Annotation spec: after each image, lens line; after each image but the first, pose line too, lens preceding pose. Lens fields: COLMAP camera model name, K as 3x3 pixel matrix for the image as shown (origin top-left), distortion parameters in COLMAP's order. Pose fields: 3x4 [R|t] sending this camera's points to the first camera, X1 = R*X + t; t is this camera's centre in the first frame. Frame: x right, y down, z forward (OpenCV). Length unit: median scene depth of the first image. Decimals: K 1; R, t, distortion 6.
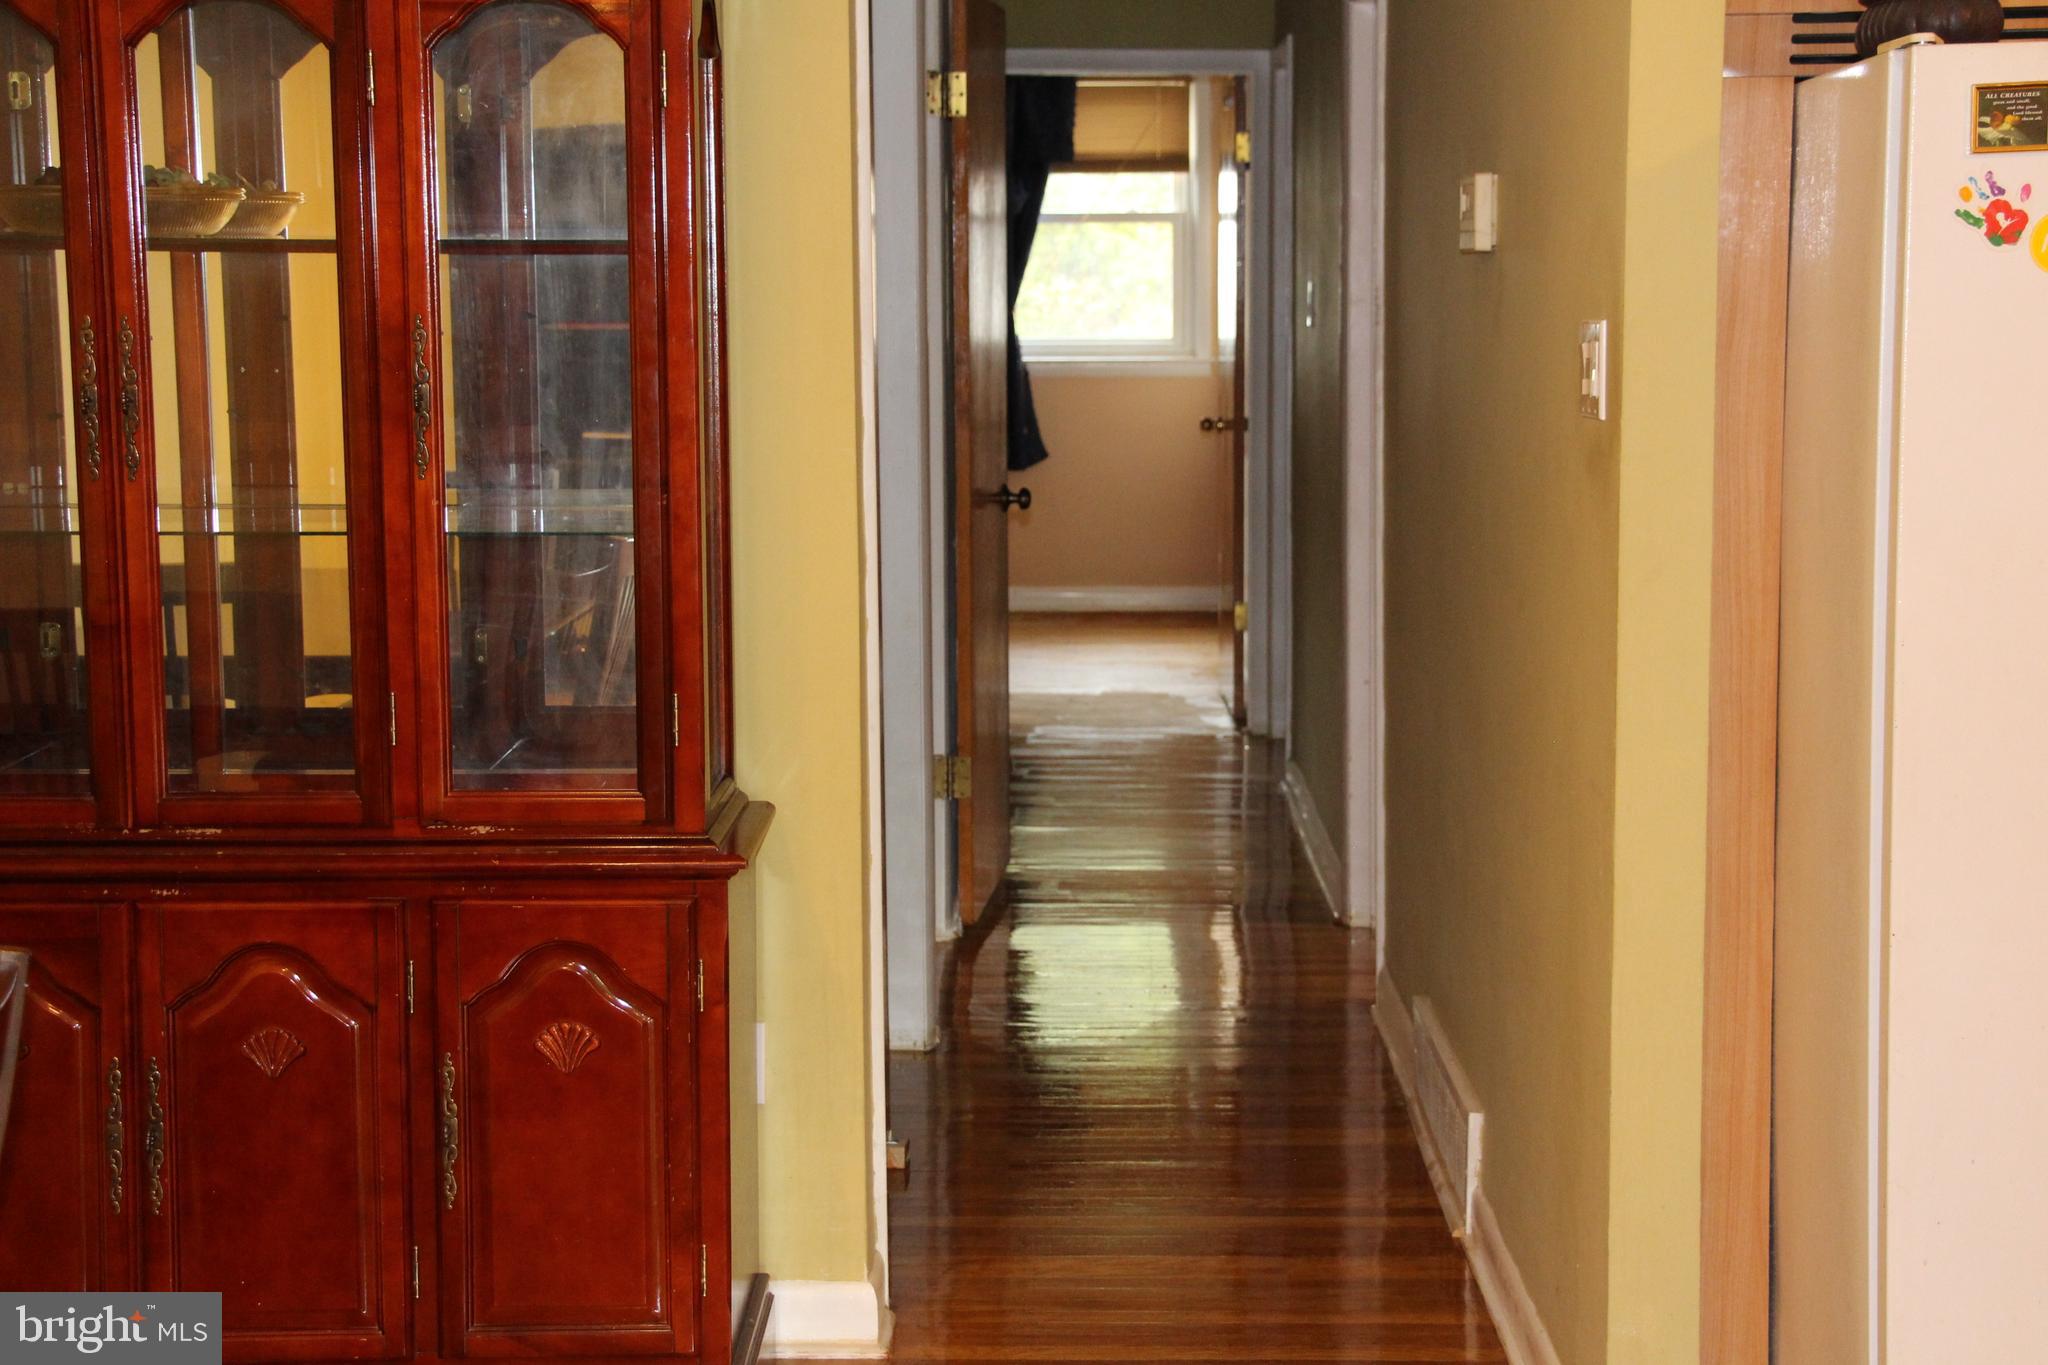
lens RADIAL K [[3382.9, 0, 1021.0], [0, 3382.9, 675.1], [0, 0, 1]] dist [0.164737, 0.000000]
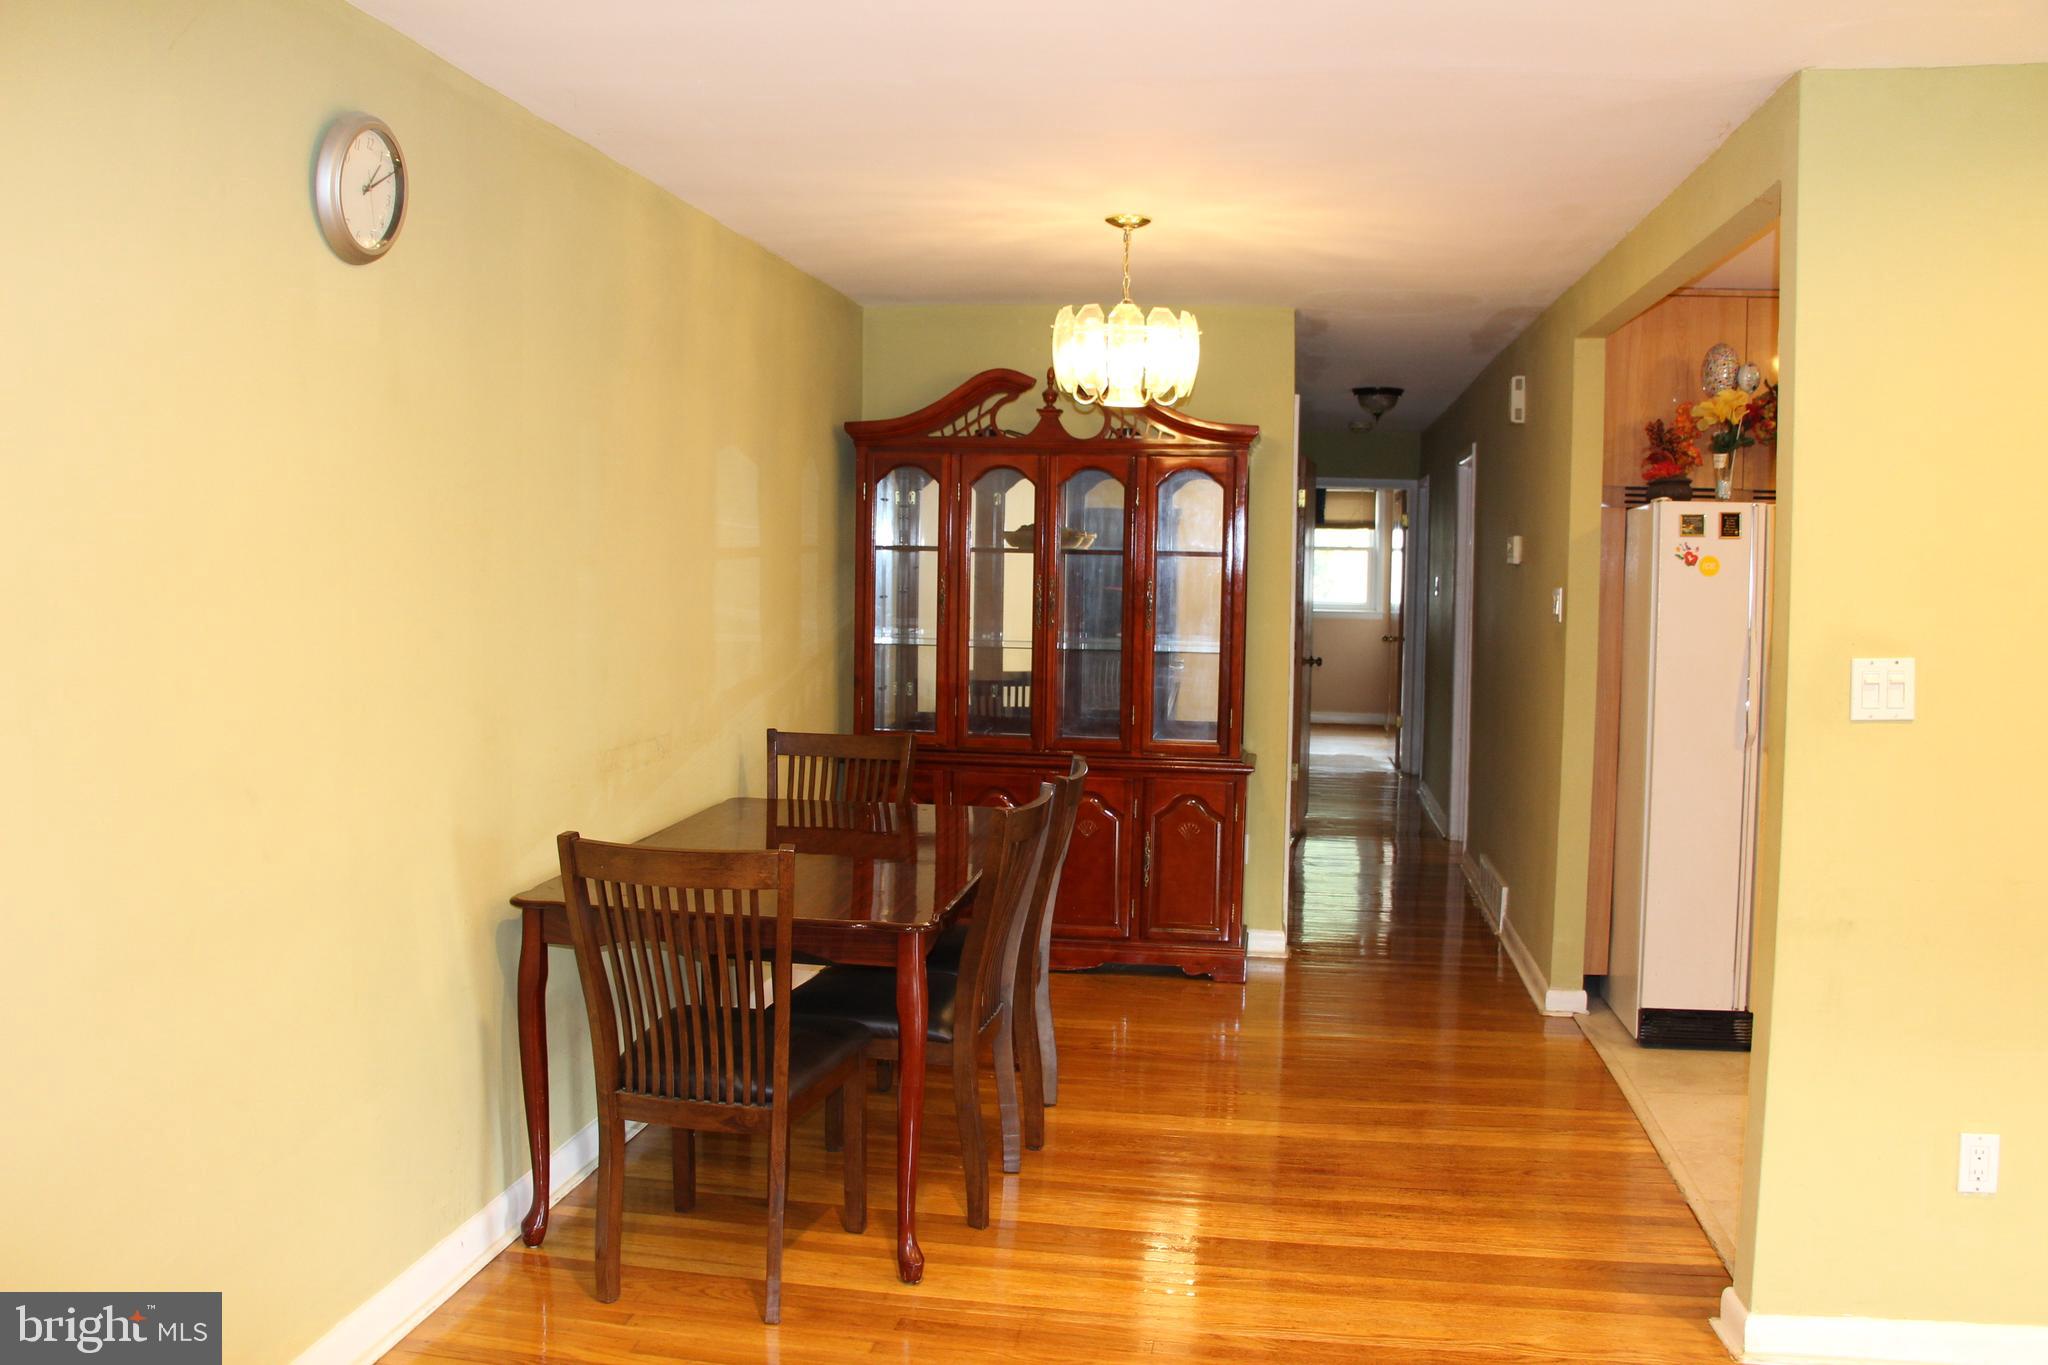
lens RADIAL K [[1707.2, 0, 1025.0], [0, 1707.2, 690.1], [0, 0, 1]] dist [-0.183700, 0.151645]
pose [[0.990142, 0.029813, -0.136860, -0.060994], [-0.036524, 0.998237, -0.046792, 0.048948], [0.135224, 0.051329, 0.989485, -0.347404]]
